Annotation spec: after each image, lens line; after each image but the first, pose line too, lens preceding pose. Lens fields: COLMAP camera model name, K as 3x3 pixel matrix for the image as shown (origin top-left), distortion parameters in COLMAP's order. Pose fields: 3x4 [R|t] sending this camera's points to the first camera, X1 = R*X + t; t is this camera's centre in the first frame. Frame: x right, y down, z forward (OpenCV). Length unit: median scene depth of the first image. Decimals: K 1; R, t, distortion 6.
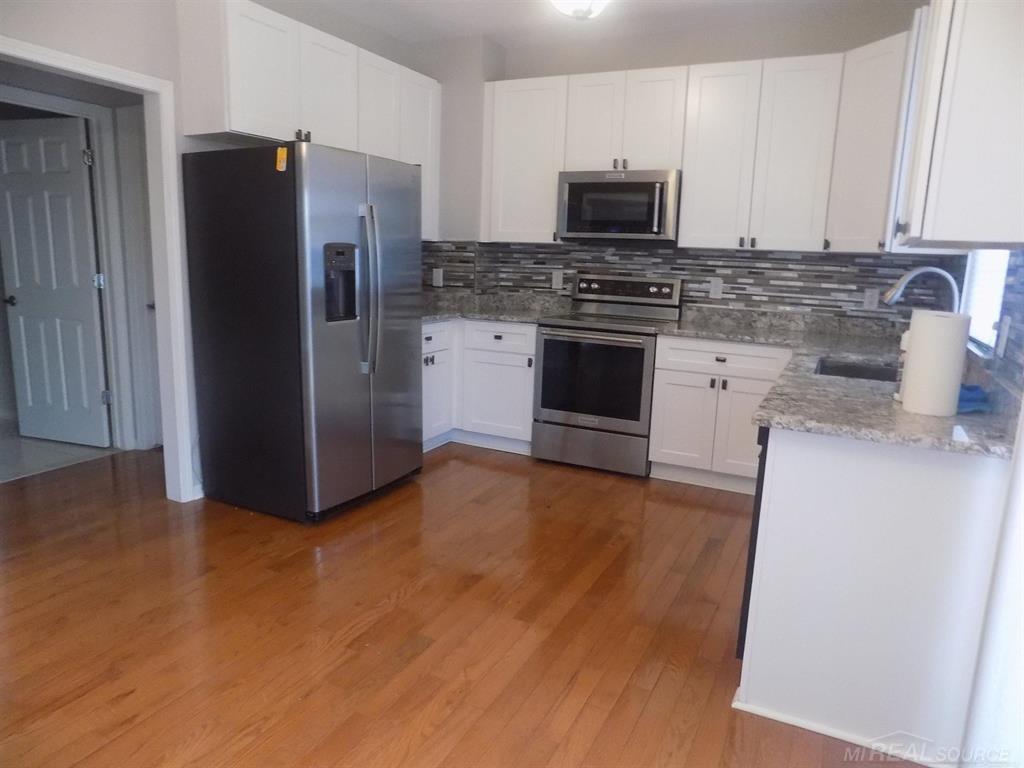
lens RADIAL K [[677.2, 0, 512.0], [0, 677.2, 384.0], [0, 0, 1]] dist [-0.089088, 0.100416]
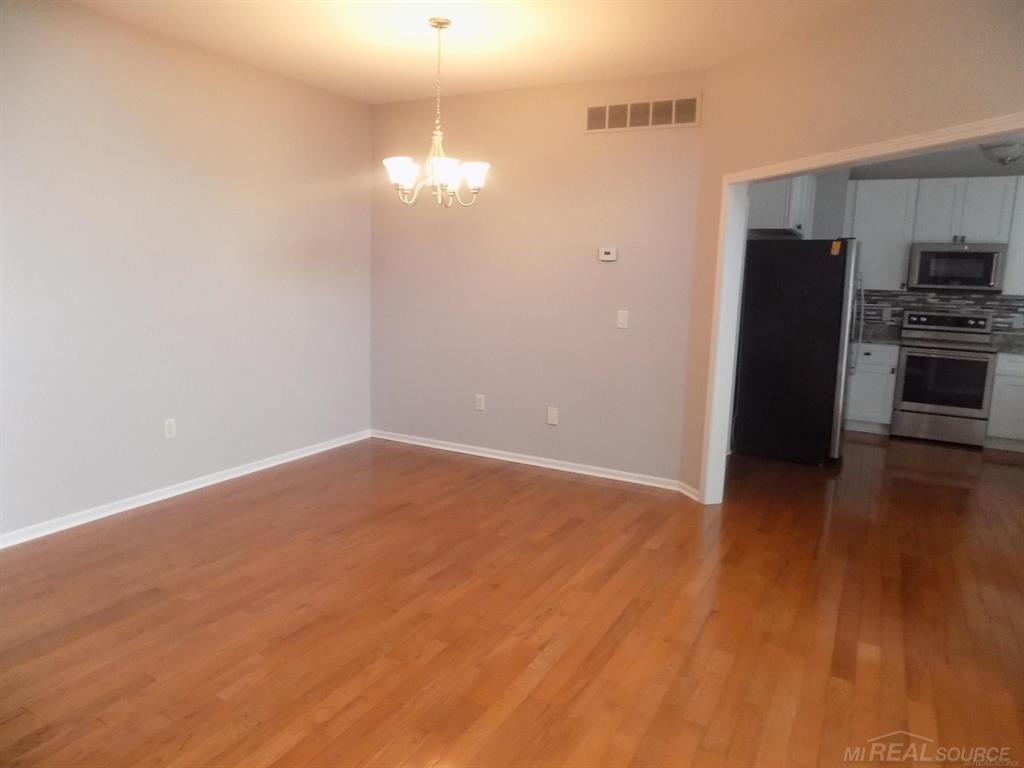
lens RADIAL K [[677.2, 0, 512.0], [0, 677.2, 384.0], [0, 0, 1]] dist [-0.089088, 0.100416]
pose [[0.999317, 0.008515, -0.035960, -0.749249], [-0.009488, 0.999591, -0.026981, 0.044494], [0.035715, 0.027304, 0.998989, -0.491288]]
